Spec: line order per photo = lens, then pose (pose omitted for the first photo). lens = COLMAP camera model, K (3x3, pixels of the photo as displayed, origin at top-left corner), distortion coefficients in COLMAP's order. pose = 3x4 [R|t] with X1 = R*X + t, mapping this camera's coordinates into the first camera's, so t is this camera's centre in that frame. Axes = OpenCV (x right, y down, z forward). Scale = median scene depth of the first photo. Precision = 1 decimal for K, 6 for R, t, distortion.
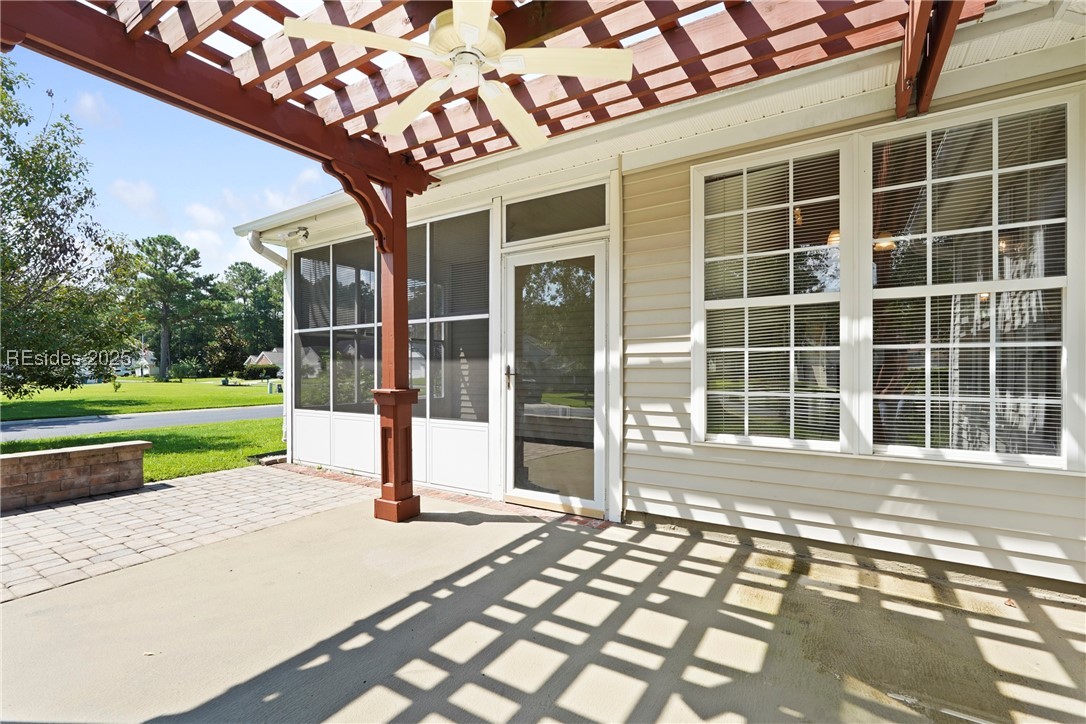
lens RADIAL K [[479.4, 0, 544.5], [0, 479.4, 372.8], [0, 0, 1]] dist [-0.002795, -0.000212]
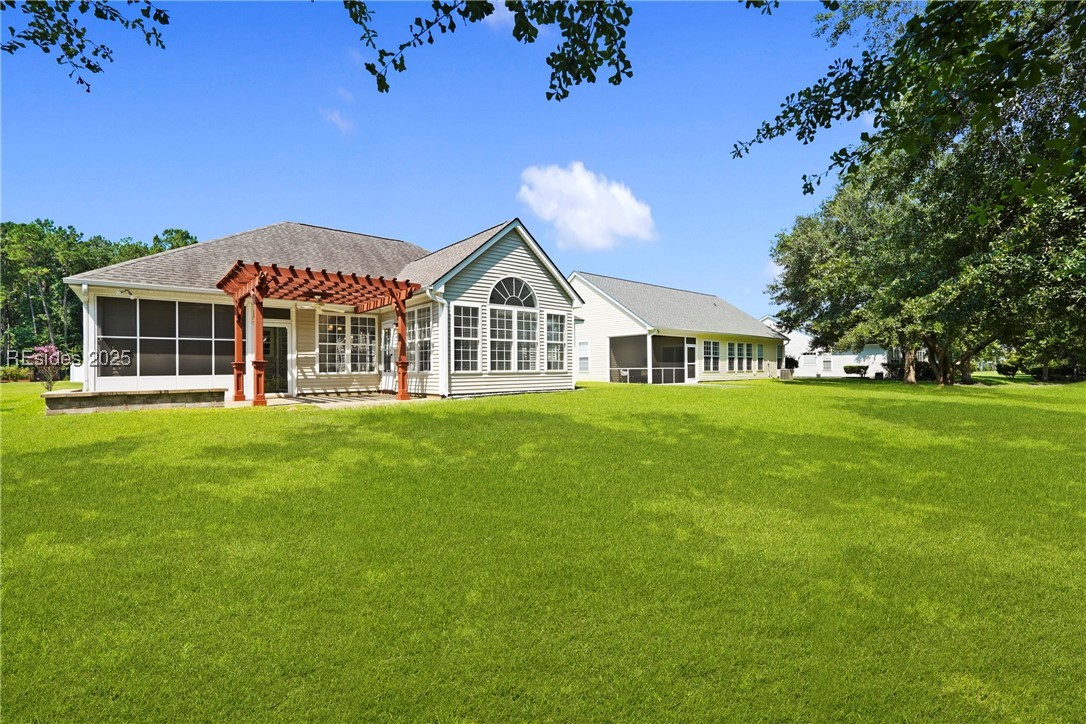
lens RADIAL K [[484.0, 0, 543.5], [0, 484.0, 366.5], [0, 0, 1]] dist [-0.001855, -0.000329]
pose [[0.311416, 0.005999, 0.950255, -2.686652], [0.003396, 0.999967, -0.007426, 0.085196], [-0.950268, 0.005540, 0.311385, -1.977489]]
